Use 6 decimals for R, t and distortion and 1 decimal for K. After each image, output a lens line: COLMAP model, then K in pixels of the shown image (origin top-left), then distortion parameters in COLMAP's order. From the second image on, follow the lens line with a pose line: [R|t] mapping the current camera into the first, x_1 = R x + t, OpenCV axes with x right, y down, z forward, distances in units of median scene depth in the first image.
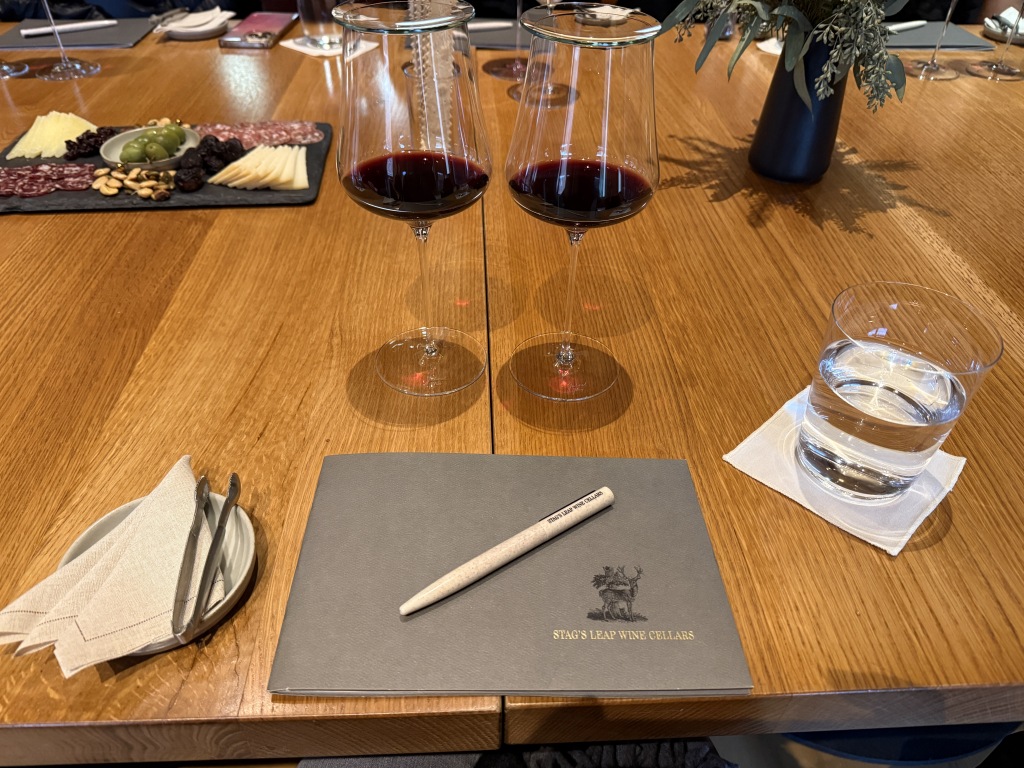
lens RADIAL K [[713.7, 0, 498.5], [0, 713.7, 395.7], [0, 0, 1]] dist [0.079188, -0.090792]
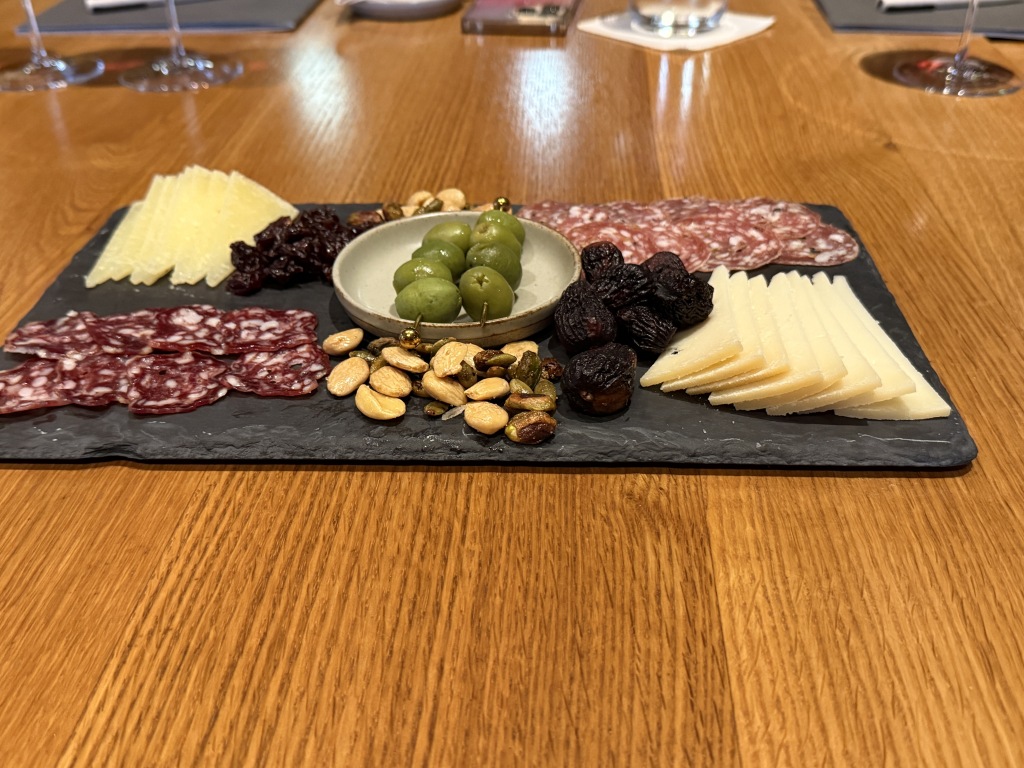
lens RADIAL K [[1038.1, 0, 512.0], [0, 1038.1, 384.0], [0, 0, 1]] dist [0.161921, -0.553161]
pose [[0.994272, 0.046857, -0.096056, -0.427307], [-0.059828, 0.988771, -0.136942, -0.228522], [0.088561, 0.141904, 0.985911, 0.510895]]
